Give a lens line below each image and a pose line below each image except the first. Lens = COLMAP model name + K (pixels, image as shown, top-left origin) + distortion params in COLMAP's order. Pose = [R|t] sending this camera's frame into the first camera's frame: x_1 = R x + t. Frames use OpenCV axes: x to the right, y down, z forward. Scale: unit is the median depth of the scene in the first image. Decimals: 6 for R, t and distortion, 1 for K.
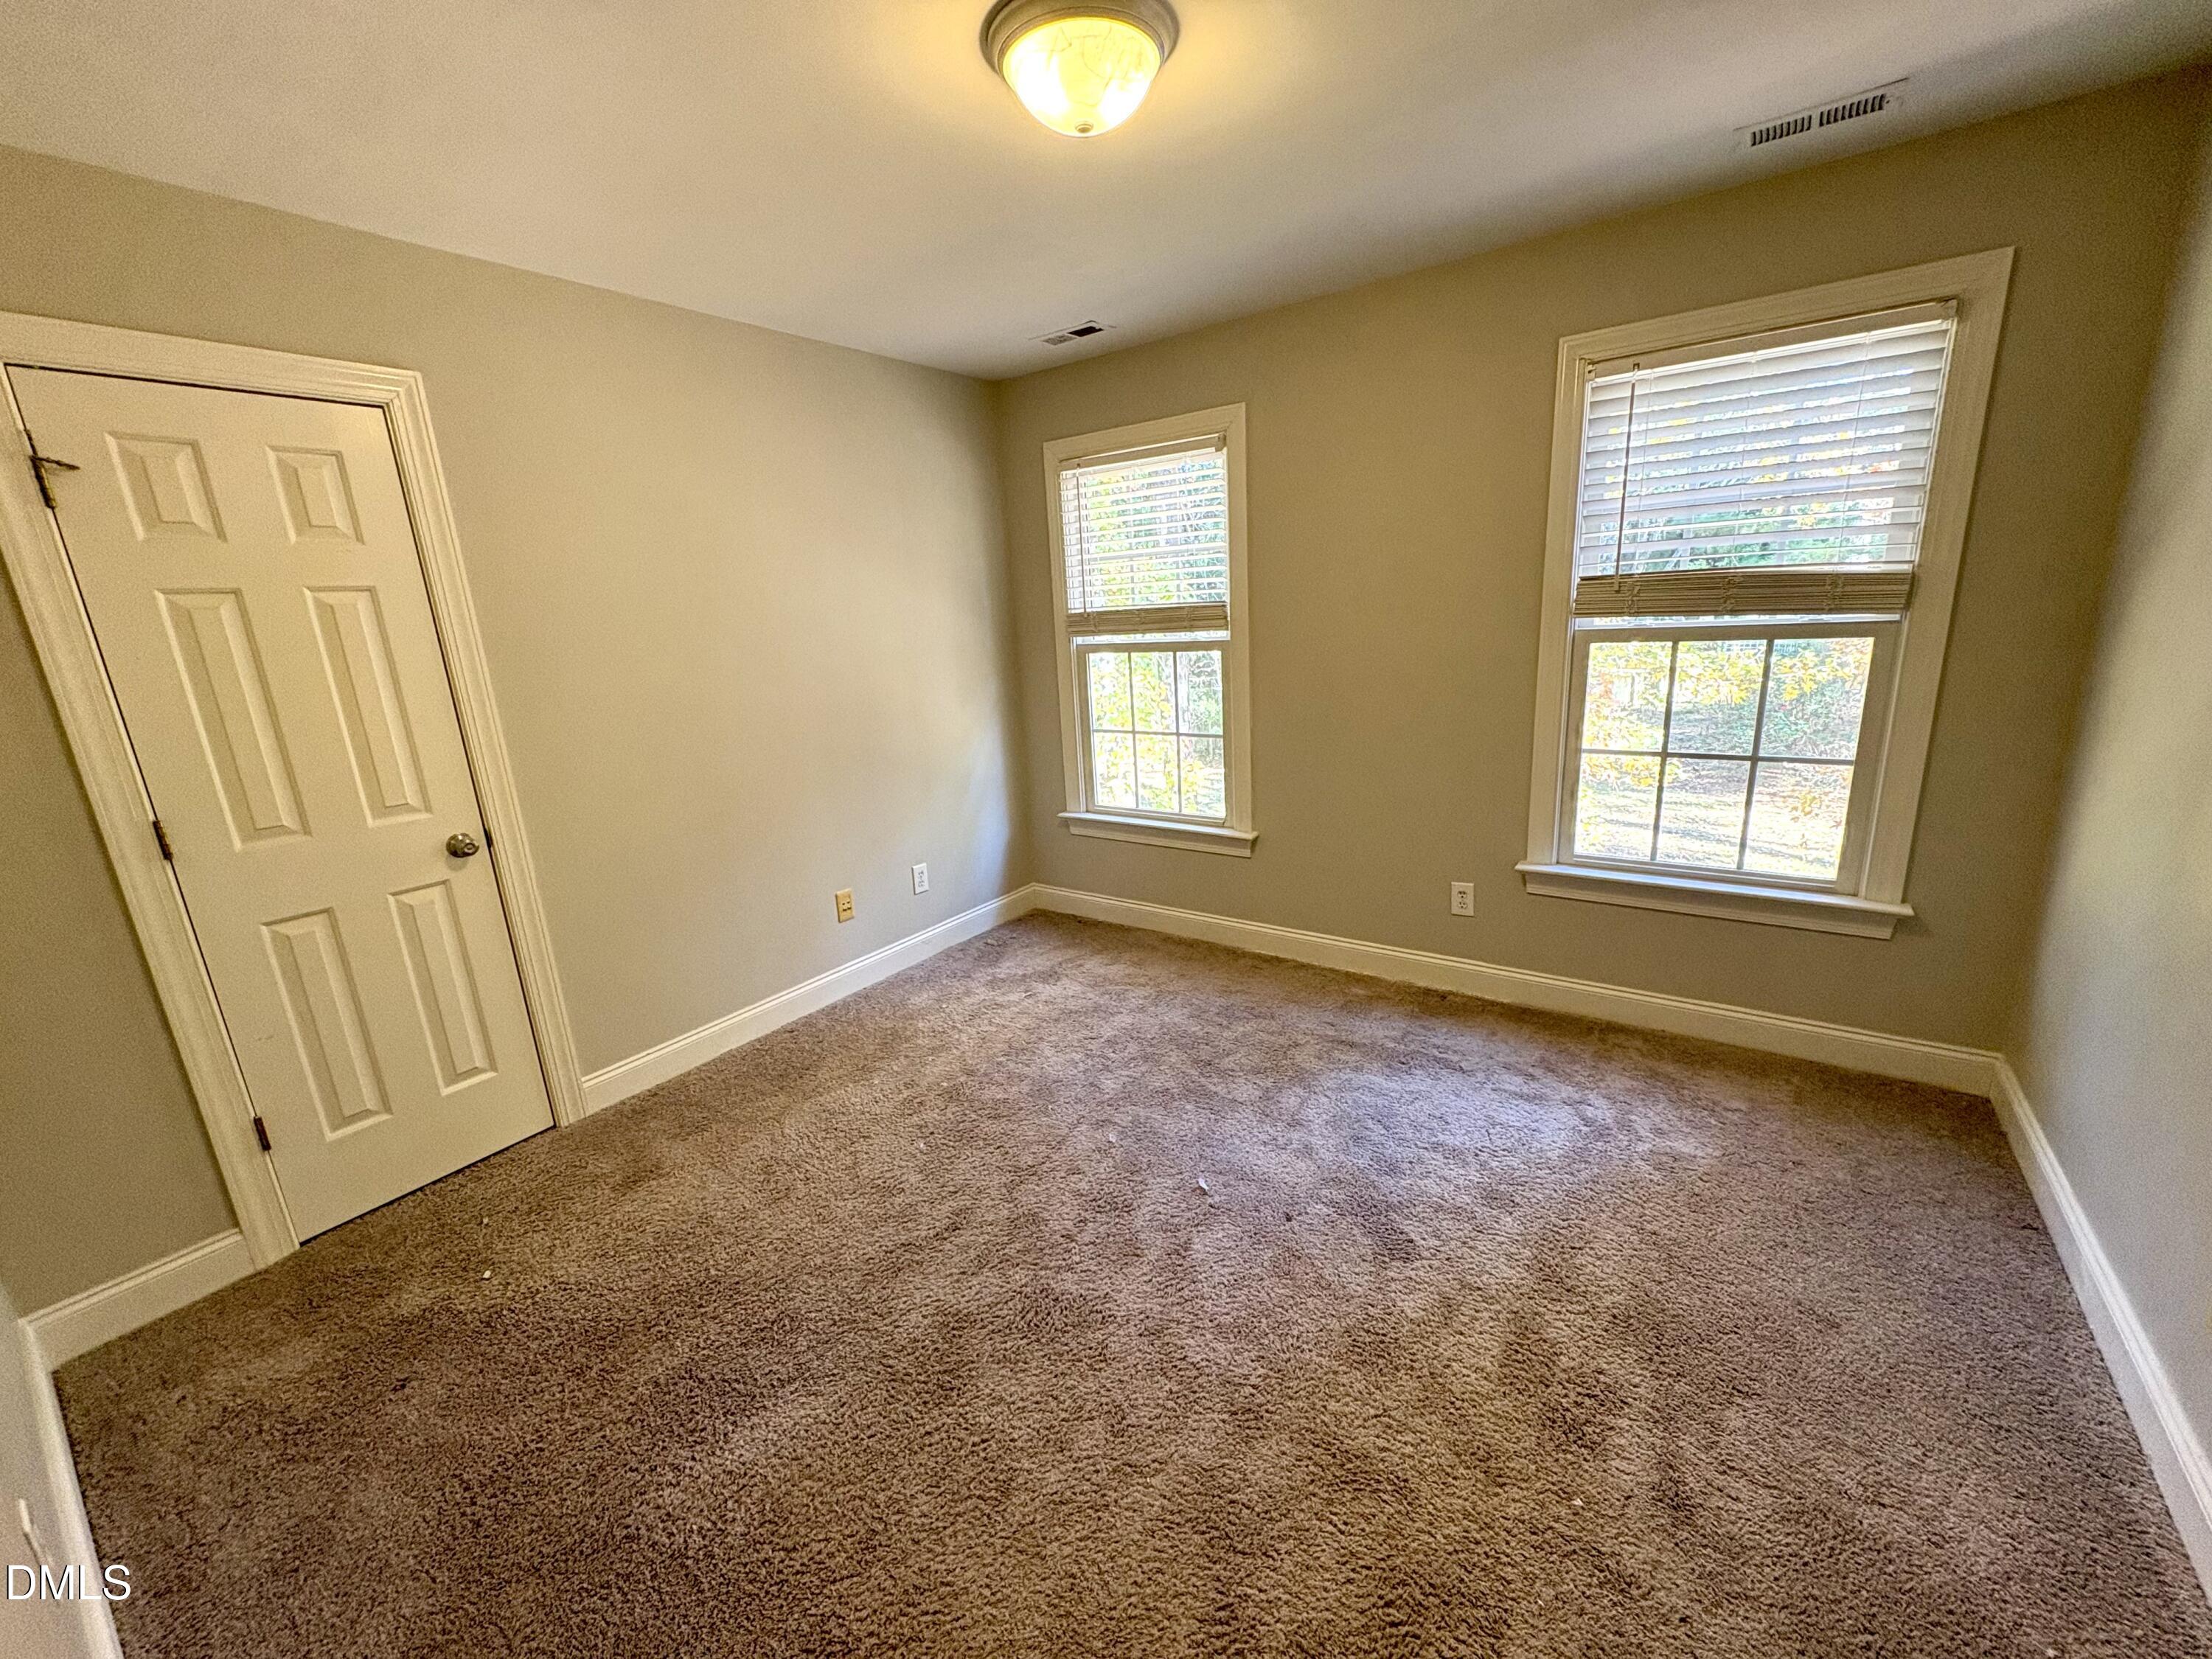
lens RADIAL K [[888.6, 0, 1106.0], [0, 888.6, 829.5], [0, 0, 1]] dist [-0.001139, -0.000151]
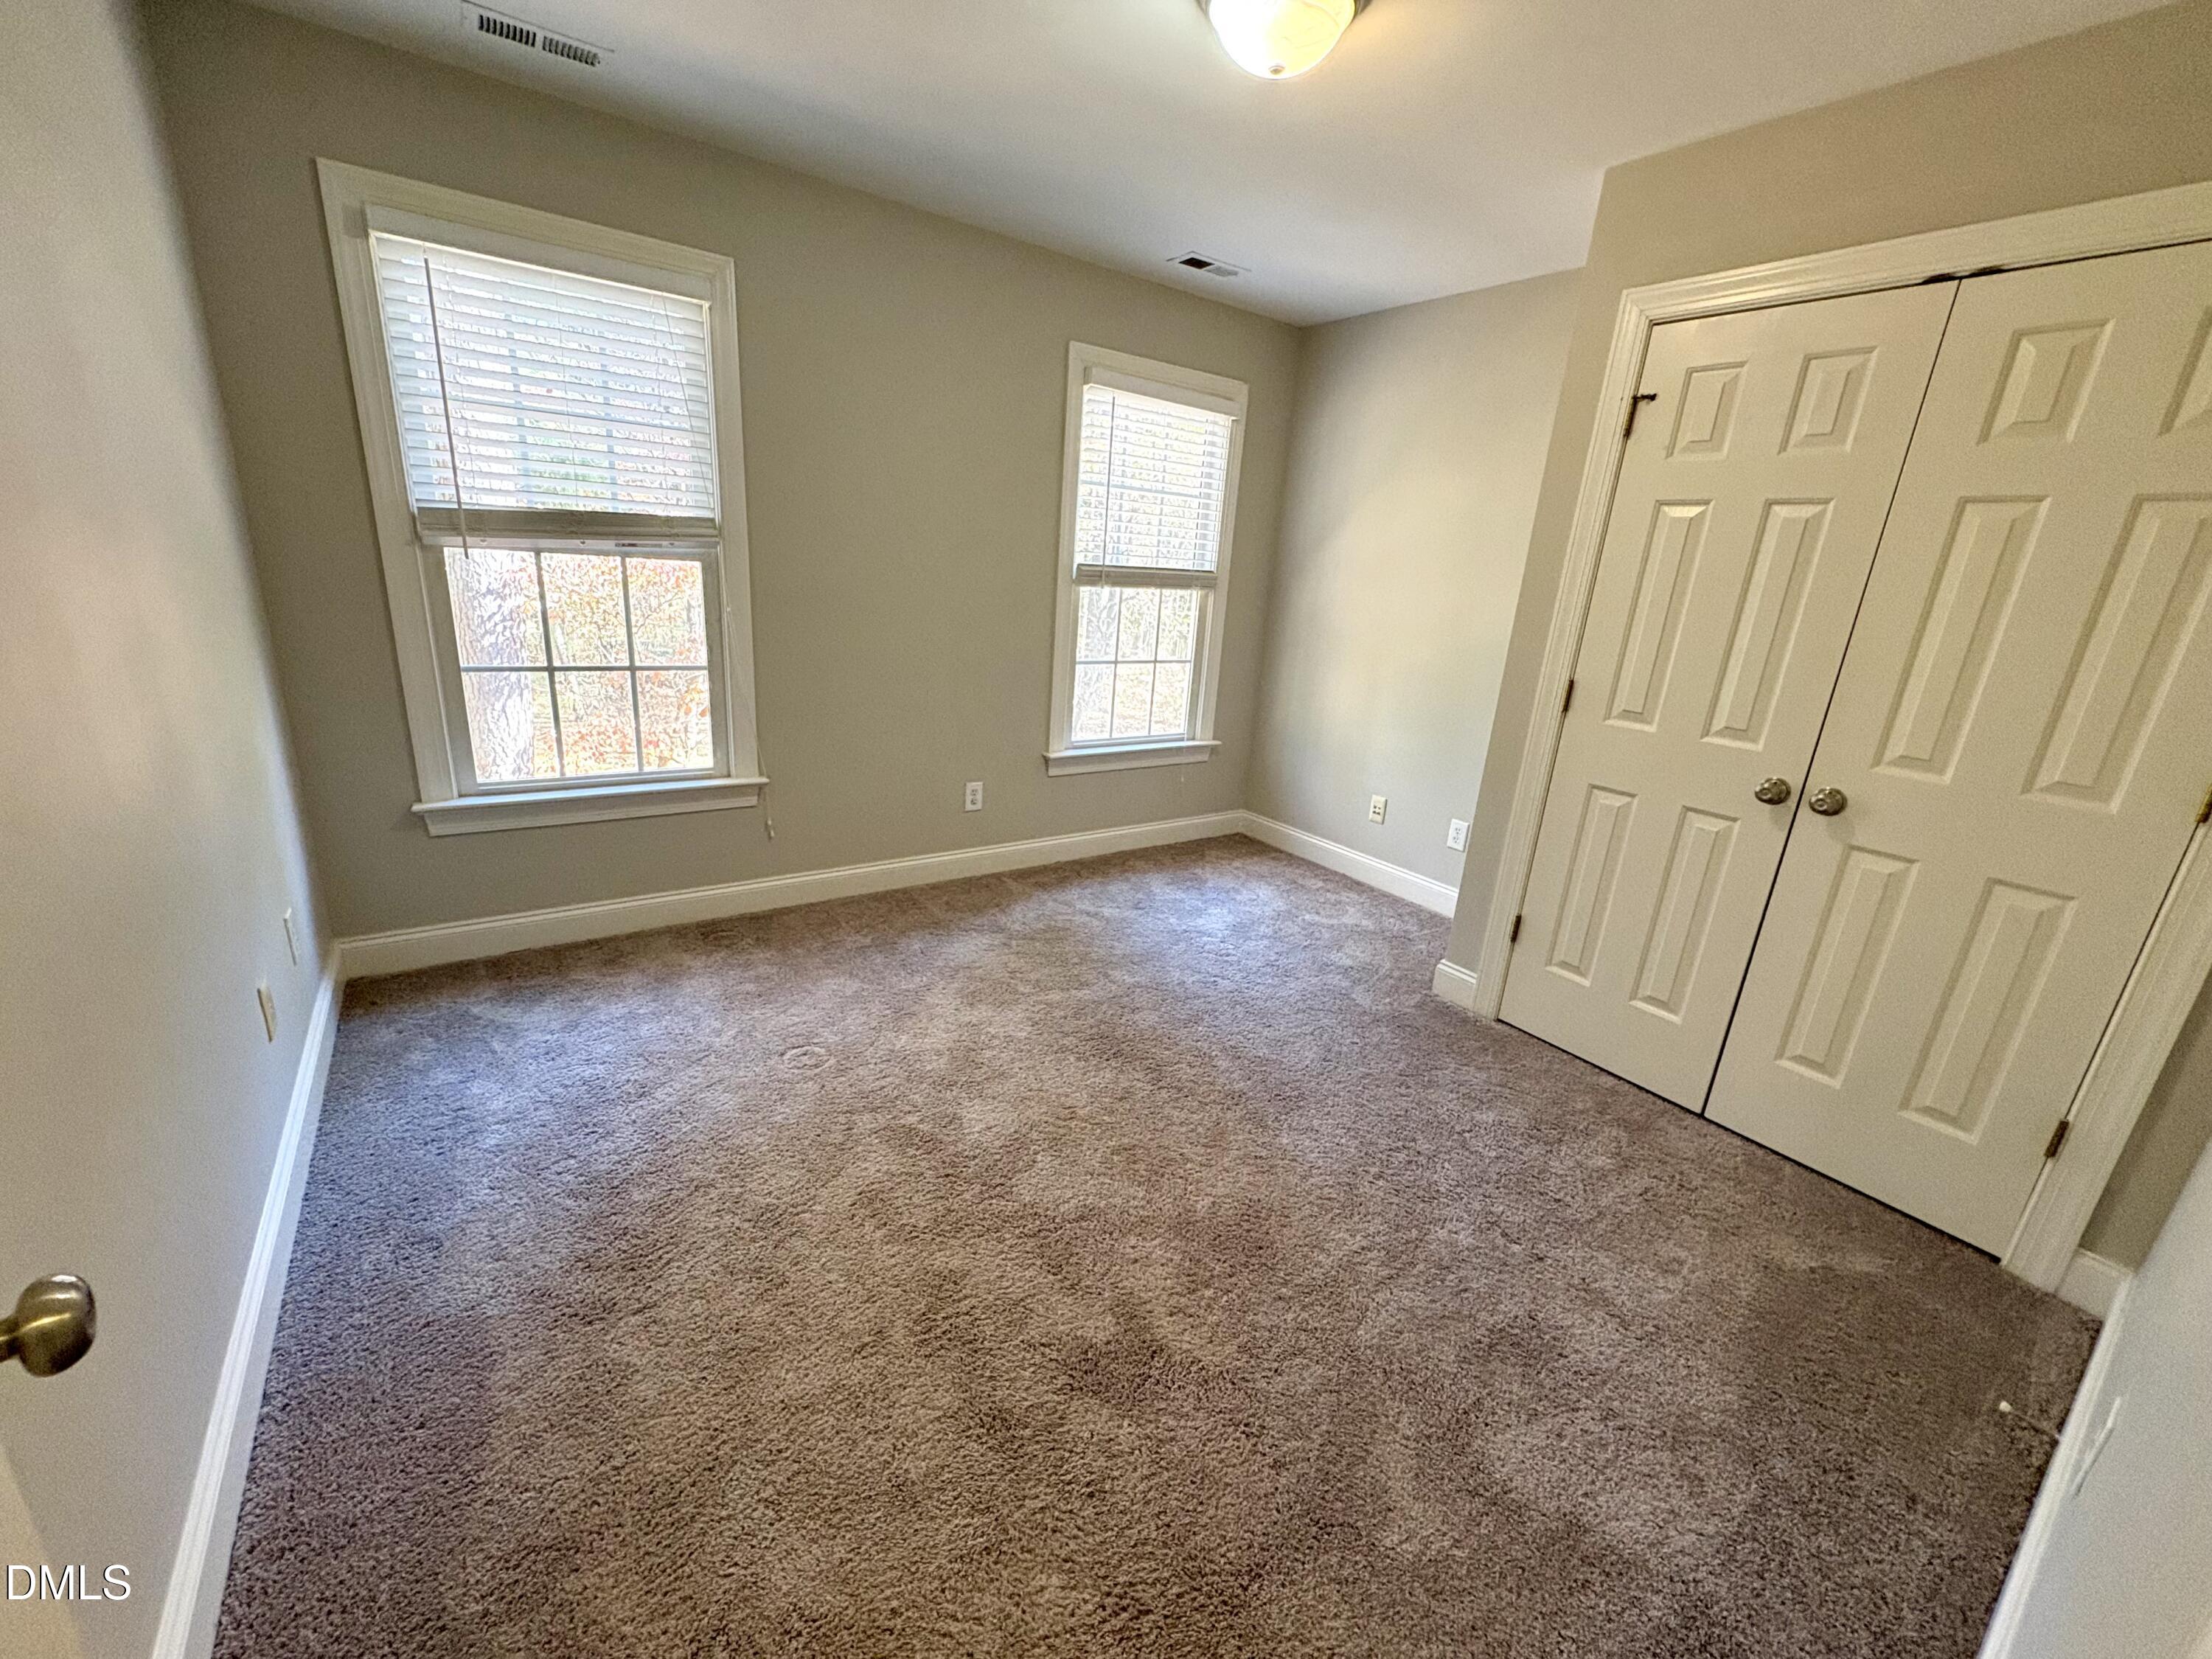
lens RADIAL K [[875.6, 0, 1106.0], [0, 875.6, 829.5], [0, 0, 1]] dist [-0.000037, 0.000257]
pose [[0.305020, -0.218442, 0.926955, -0.524058], [0.125169, 0.974091, 0.188362, -0.063345], [-0.944085, 0.058572, 0.324459, 0.377684]]
